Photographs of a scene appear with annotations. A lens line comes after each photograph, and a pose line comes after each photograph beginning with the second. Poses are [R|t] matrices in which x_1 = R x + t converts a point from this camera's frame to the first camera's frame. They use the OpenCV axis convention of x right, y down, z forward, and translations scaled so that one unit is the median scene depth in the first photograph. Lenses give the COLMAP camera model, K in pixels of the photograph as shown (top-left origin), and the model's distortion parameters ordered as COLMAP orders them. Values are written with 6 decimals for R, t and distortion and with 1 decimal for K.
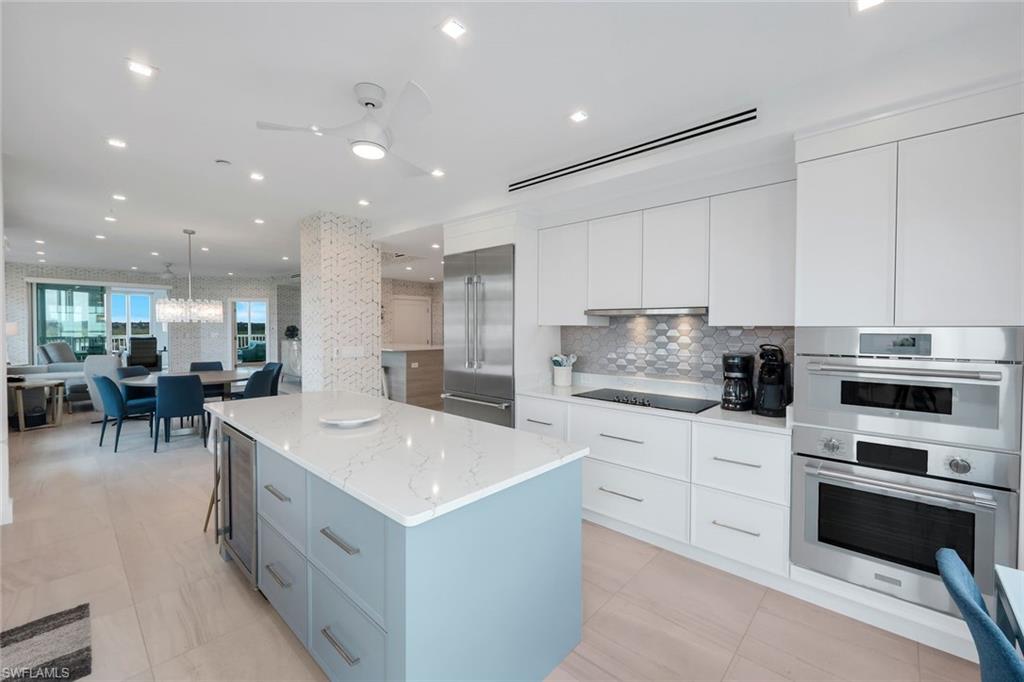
lens RADIAL K [[422.4, 0, 512.0], [0, 422.4, 341.0], [0, 0, 1]] dist [-0.002562, -0.000301]
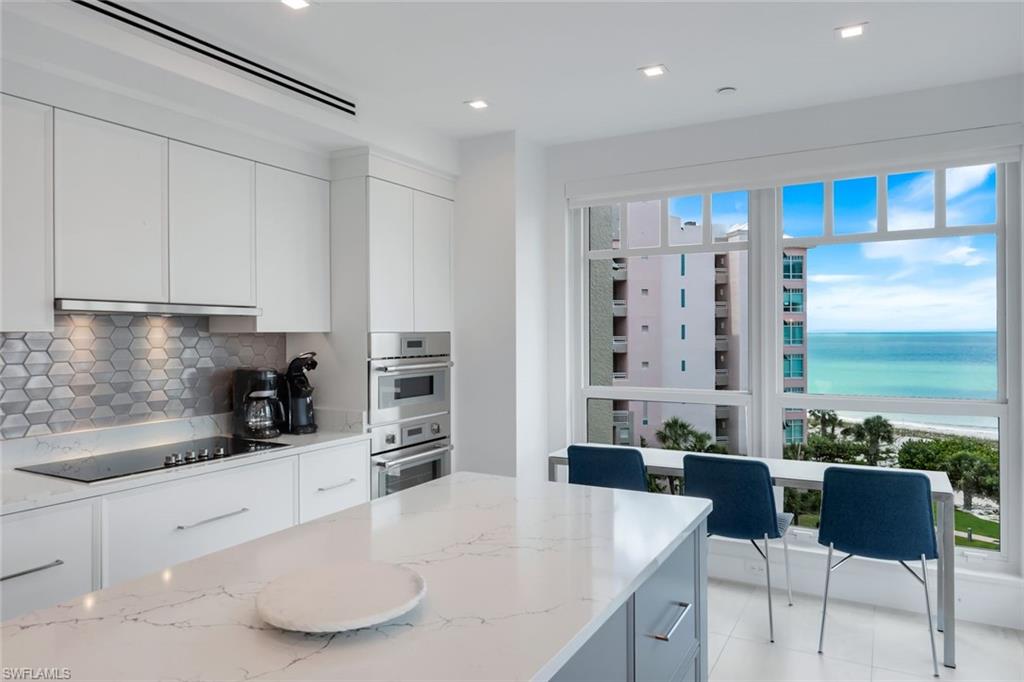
lens RADIAL K [[672.3, 0, 512.0], [0, 672.3, 341.0], [0, 0, 1]] dist [0.000308, -0.000119]
pose [[-0.234479, -0.010693, 0.972062, -0.715235], [0.037445, 0.999098, 0.020023, -0.023705], [-0.971400, 0.041093, -0.233867, 0.742385]]
